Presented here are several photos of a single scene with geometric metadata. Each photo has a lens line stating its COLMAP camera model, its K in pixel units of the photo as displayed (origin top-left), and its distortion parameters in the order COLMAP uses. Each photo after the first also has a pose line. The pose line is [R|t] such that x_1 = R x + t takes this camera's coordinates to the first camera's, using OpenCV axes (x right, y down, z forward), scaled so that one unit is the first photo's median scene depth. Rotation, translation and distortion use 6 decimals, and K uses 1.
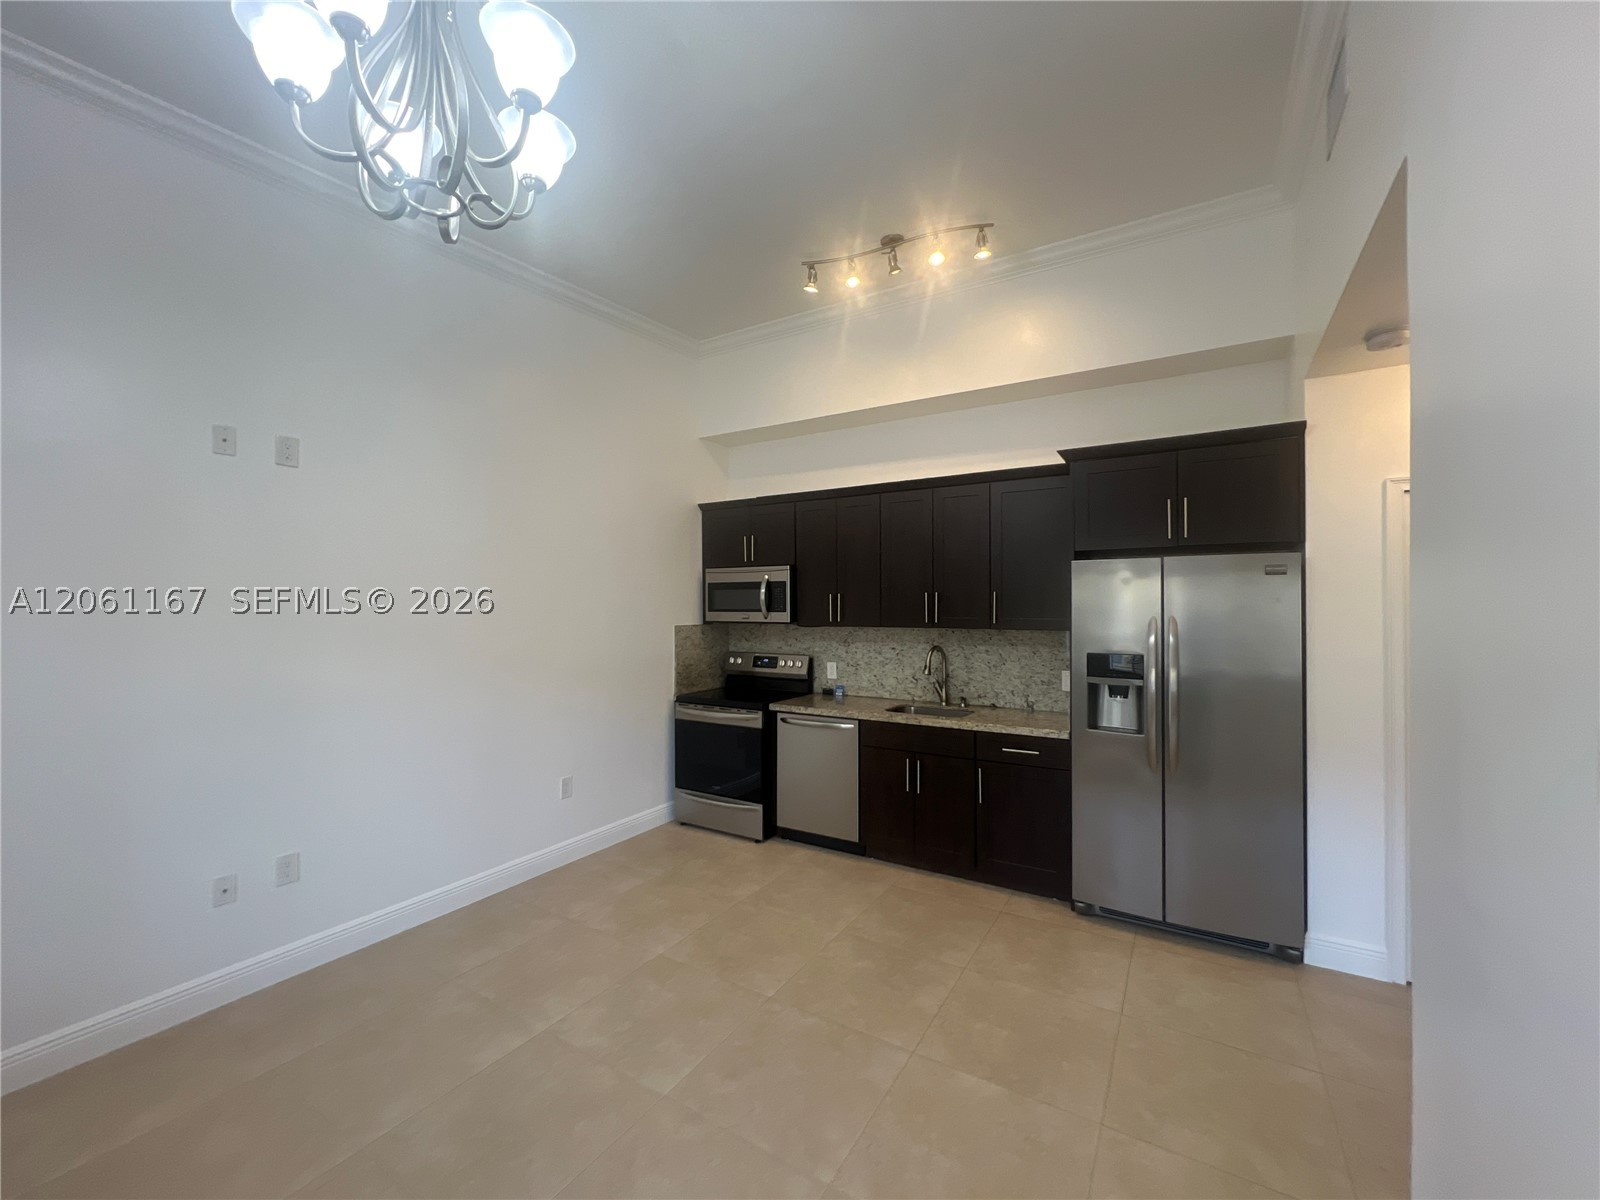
lens RADIAL K [[641.8, 0, 800.0], [0, 641.8, 600.0], [0, 0, 1]] dist [-0.000385, 0.000436]
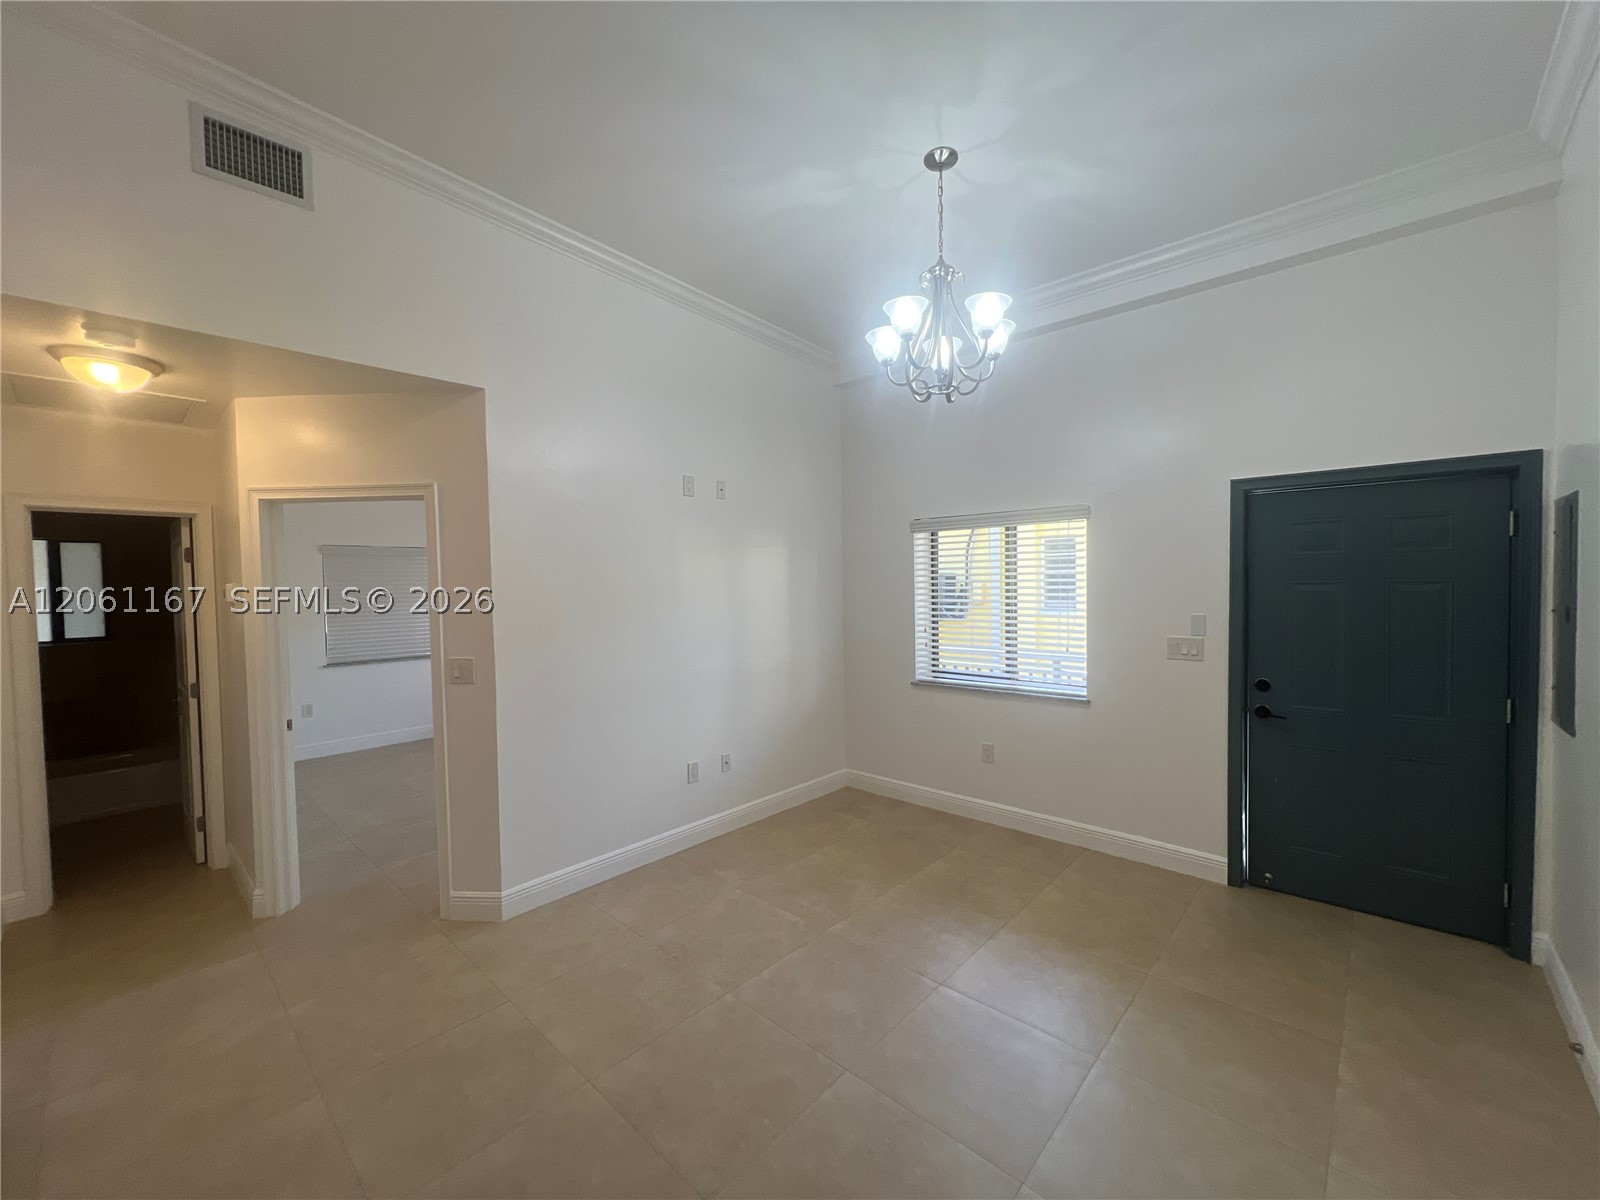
lens RADIAL K [[641.8, 0, 800.0], [0, 641.8, 600.0], [0, 0, 1]] dist [-0.000385, 0.000436]
pose [[-0.981157, 0.008858, 0.193010, -0.168676], [0.014863, 0.999449, 0.029688, -0.010614], [-0.192641, 0.031997, -0.980748, 0.981234]]
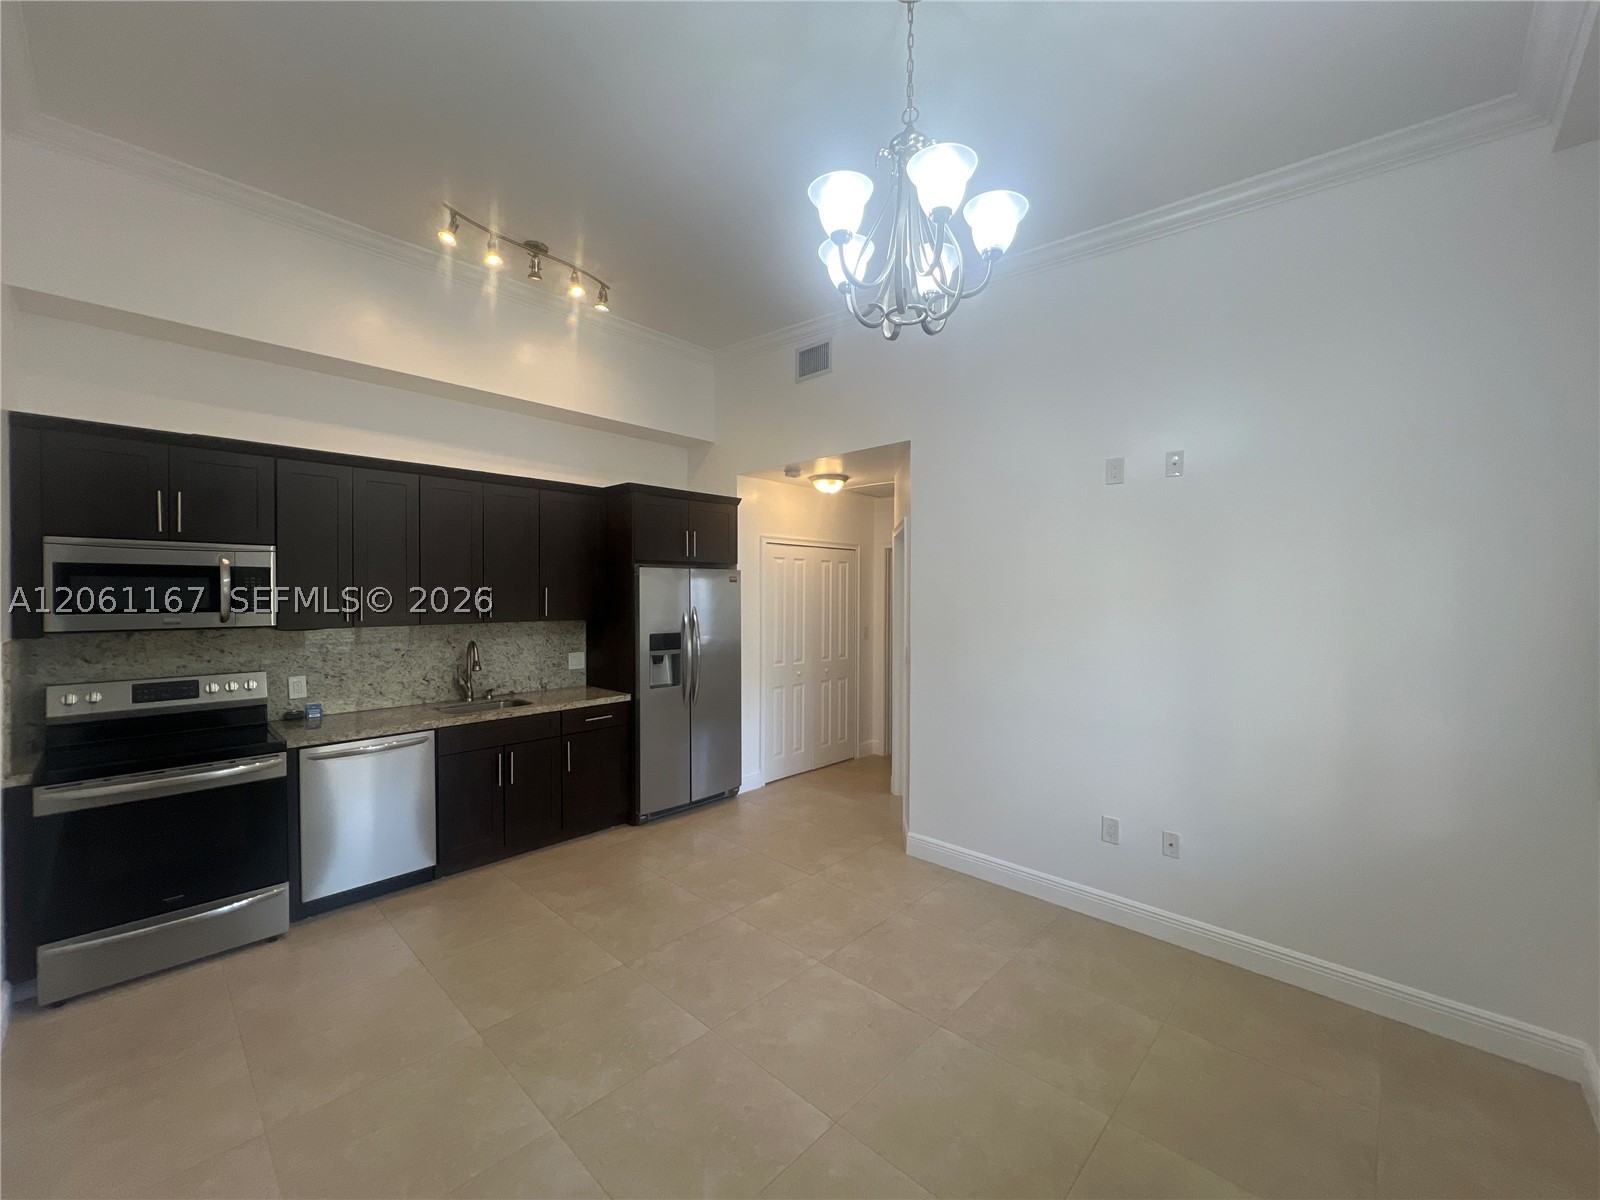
lens RADIAL K [[641.8, 0, 800.0], [0, 641.8, 600.0], [0, 0, 1]] dist [-0.000385, 0.000436]
pose [[0.205648, -0.008640, 0.978588, -0.637001], [-0.008274, 0.999910, 0.010567, -0.006344], [-0.978591, -0.010270, 0.205558, 0.300292]]
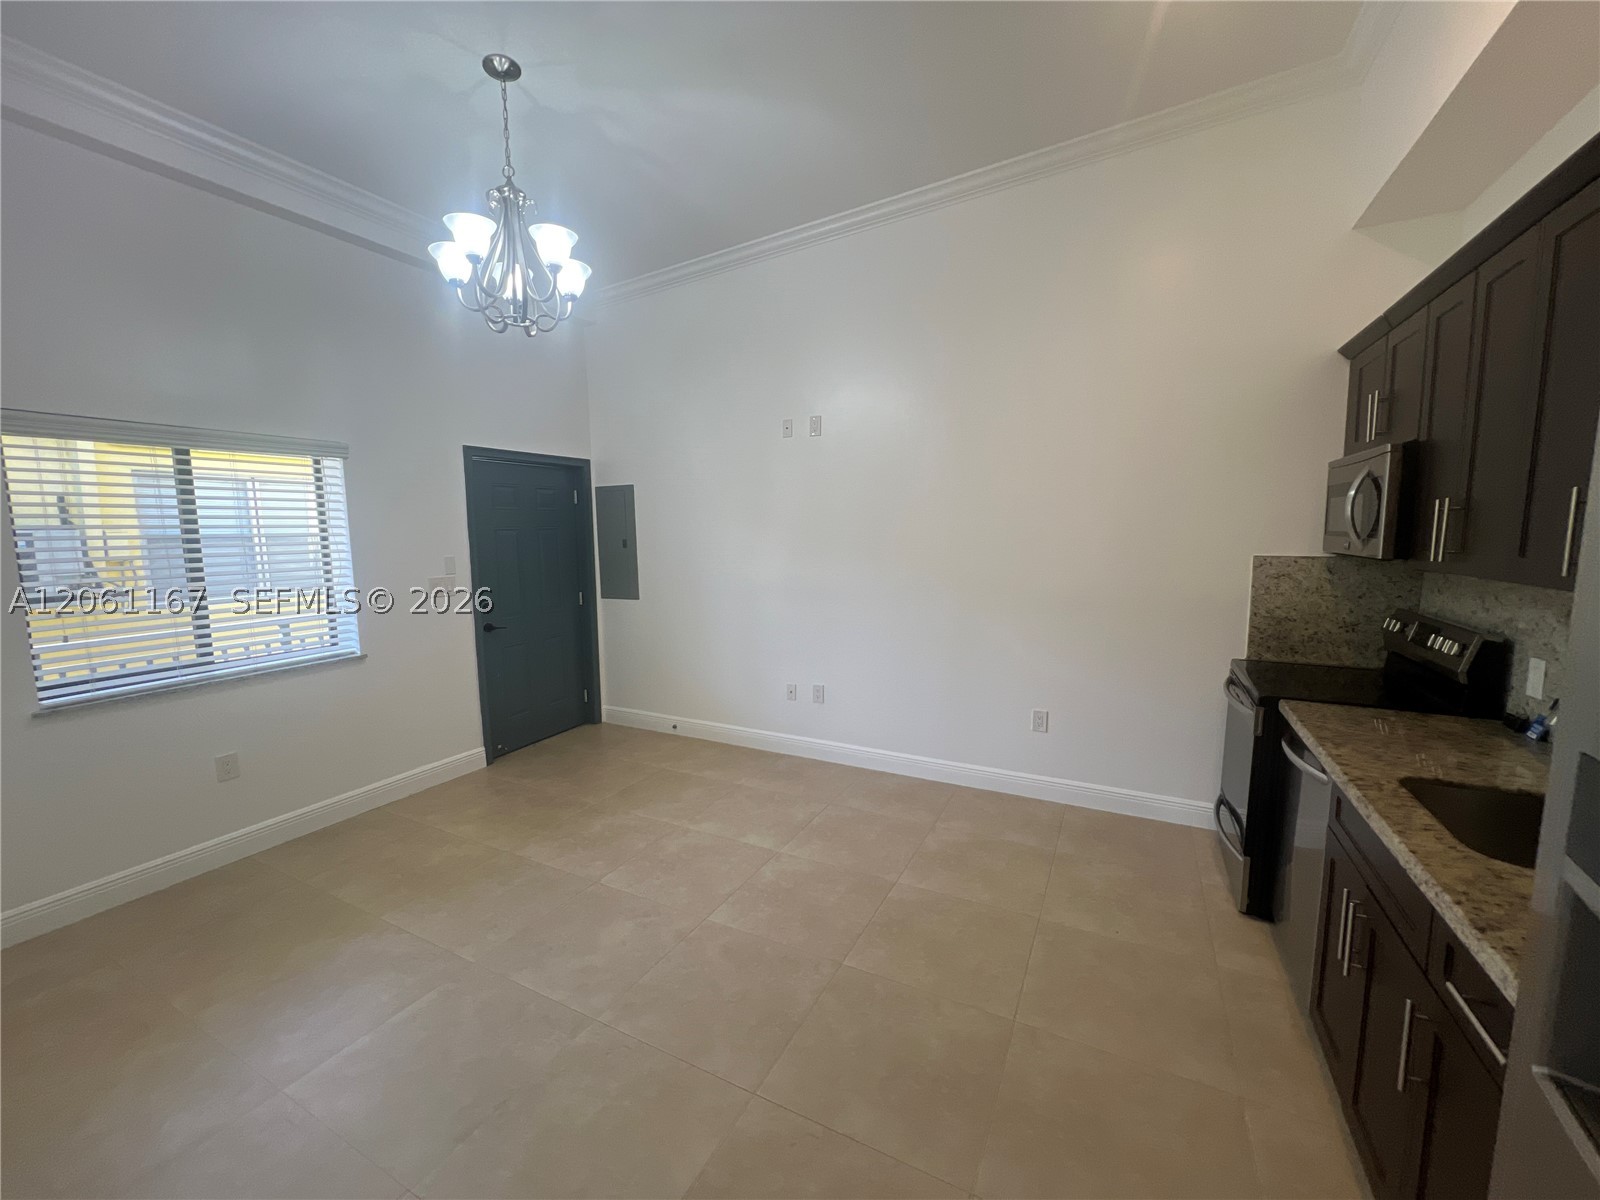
lens RADIAL K [[641.8, 0, 800.0], [0, 641.8, 600.0], [0, 0, 1]] dist [-0.000385, 0.000436]
pose [[0.069513, 0.113683, -0.991082, 0.484018], [0.015594, 0.993240, 0.115025, 0.002118], [0.997459, -0.023450, 0.067270, 0.545701]]
